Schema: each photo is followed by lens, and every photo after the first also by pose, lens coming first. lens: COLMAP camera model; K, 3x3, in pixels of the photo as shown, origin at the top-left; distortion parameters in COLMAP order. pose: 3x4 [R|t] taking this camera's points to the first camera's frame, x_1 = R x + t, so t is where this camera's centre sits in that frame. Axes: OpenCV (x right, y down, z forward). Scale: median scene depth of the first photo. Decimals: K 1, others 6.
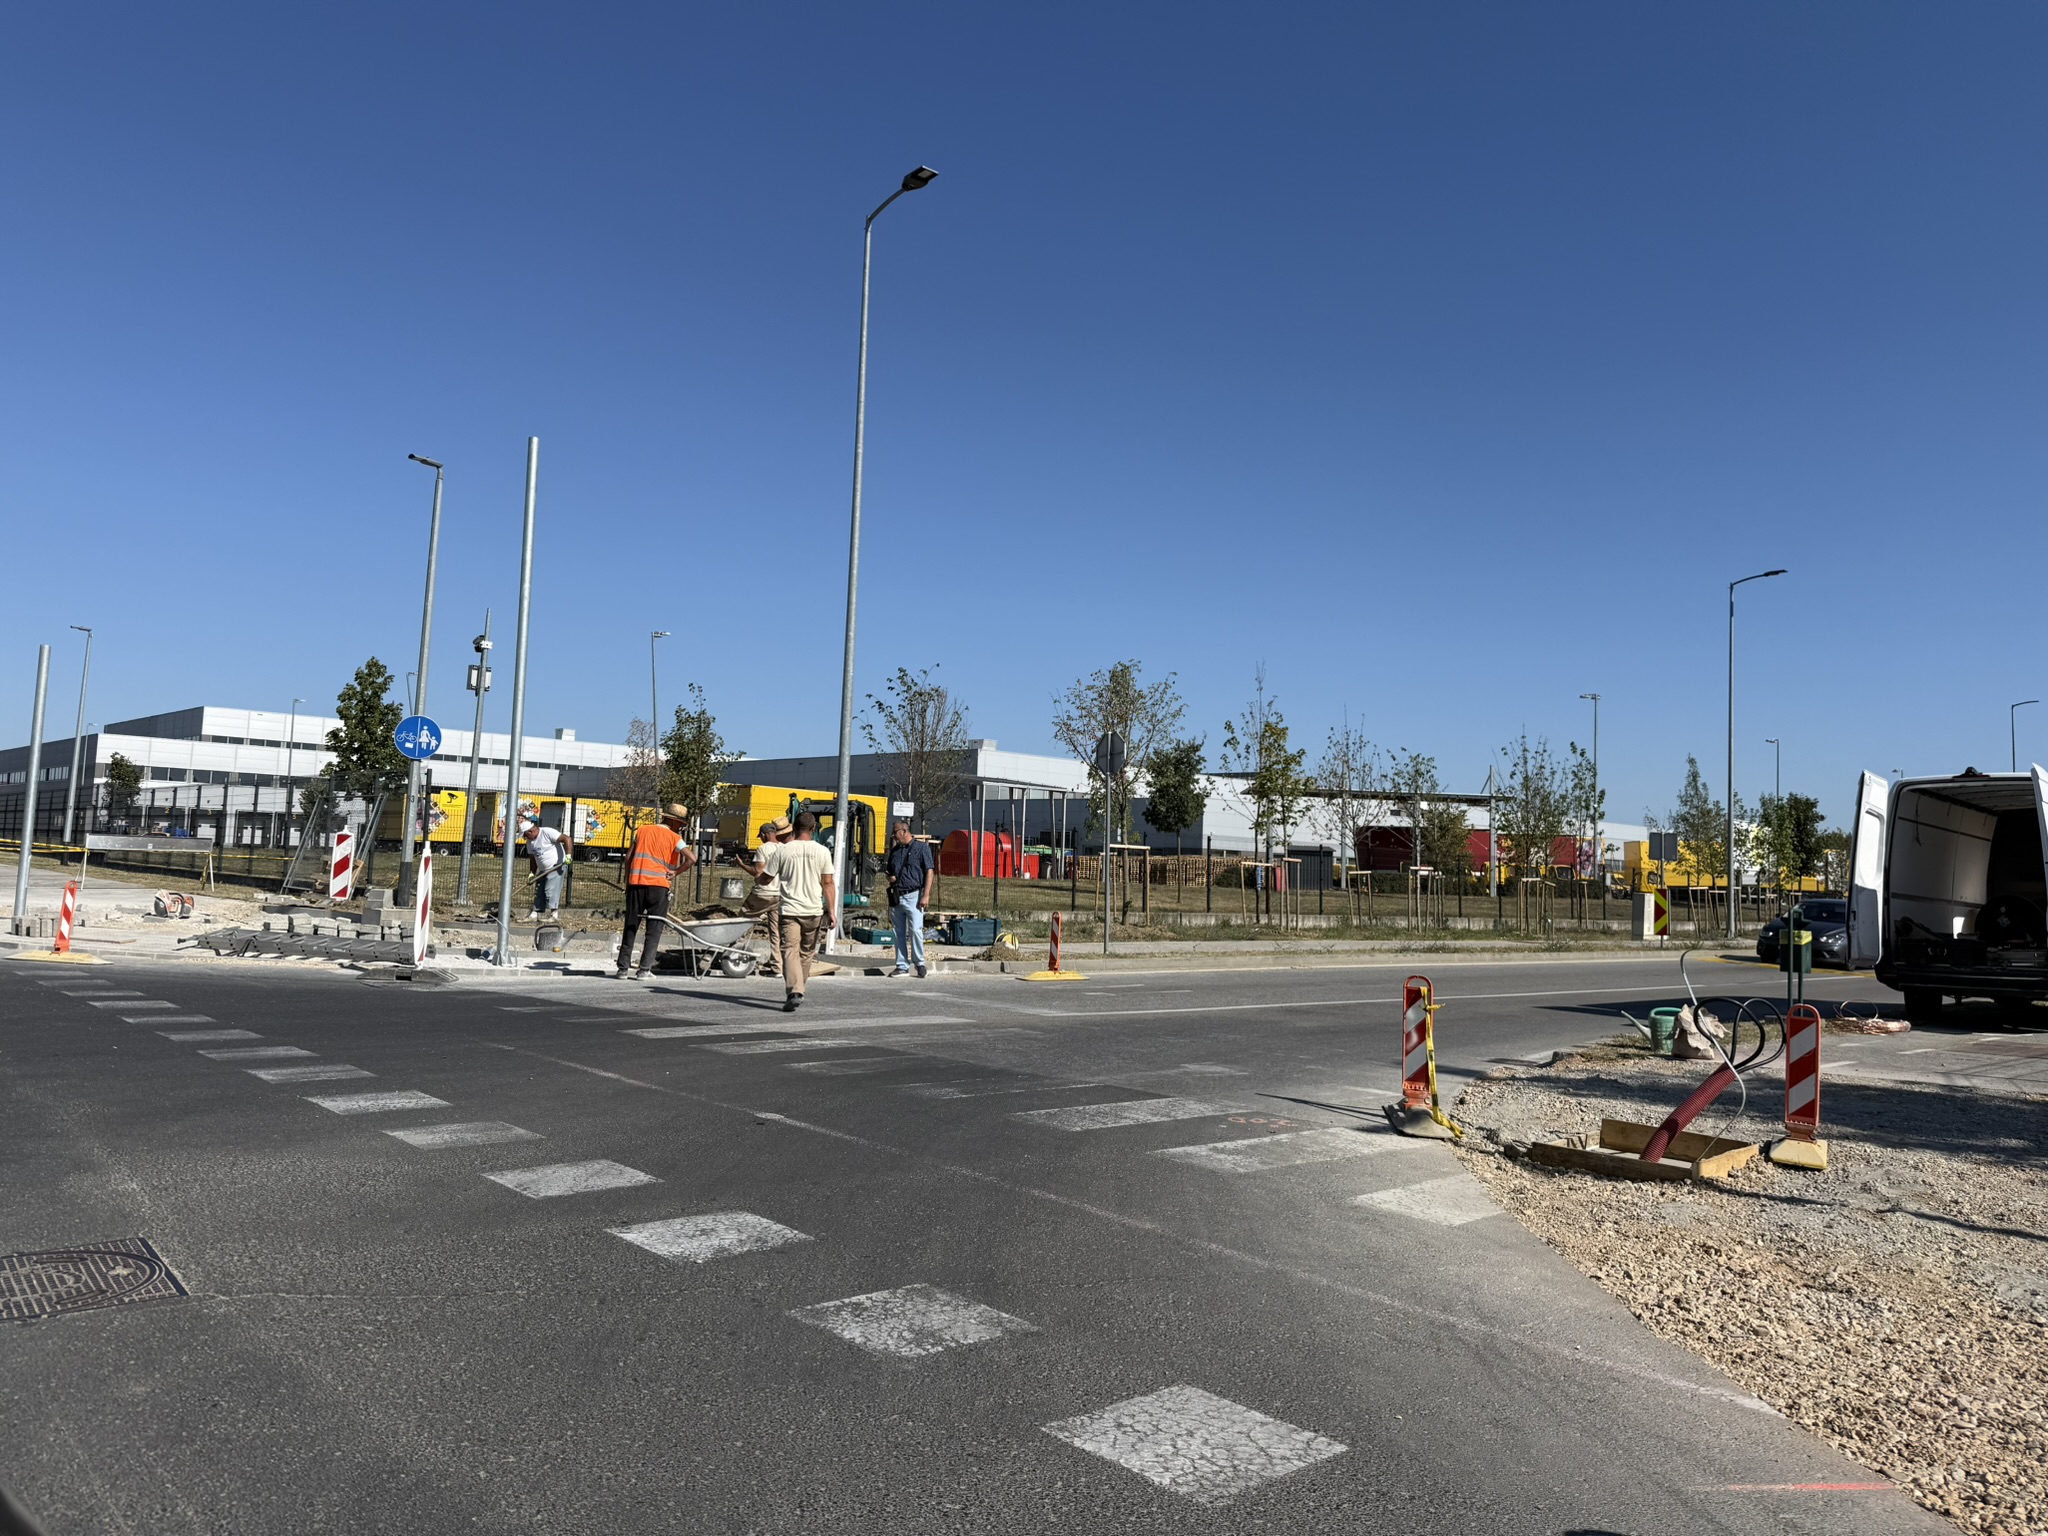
lens RADIAL K [[1430.4, 0, 1076.2], [0, 1430.4, 786.0], [0, 0, 1]] dist [0.003961, 0.005754]
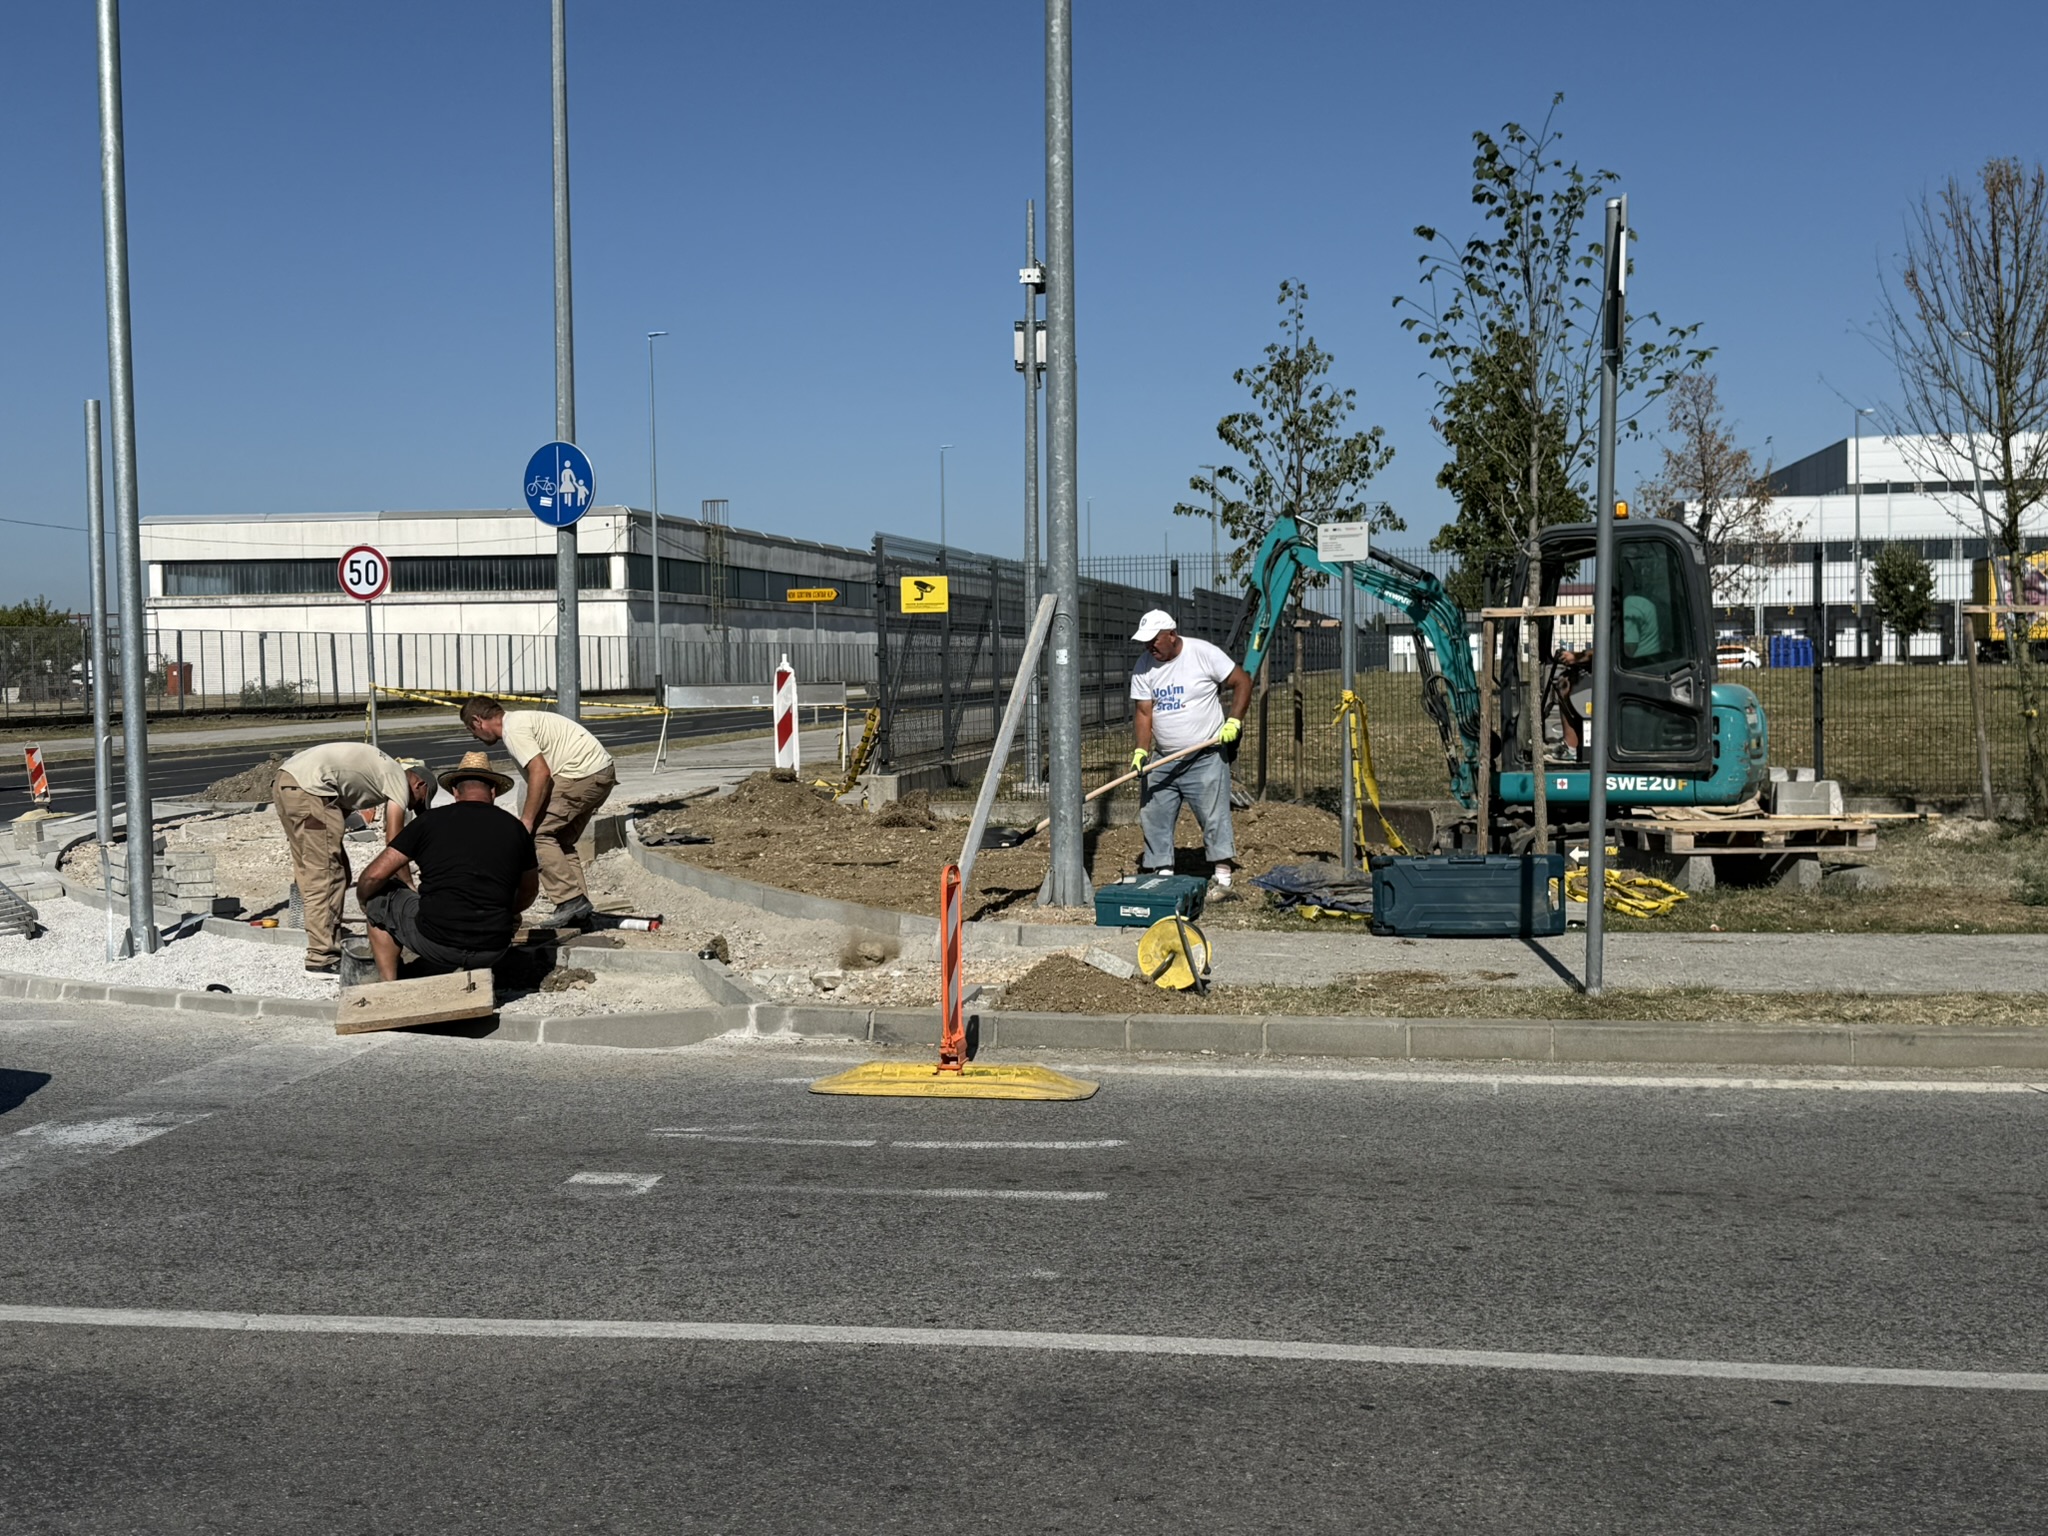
lens RADIAL K [[2446.3, 0, 1018.6], [0, 2446.3, 762.8], [0, 0, 1]] dist [0.101013, 0.000000]
pose [[0.619490, -0.016474, -0.784832, 0.094191], [0.087224, 0.995034, 0.047962, 0.010627], [0.780144, -0.098168, 0.617850, 0.167319]]
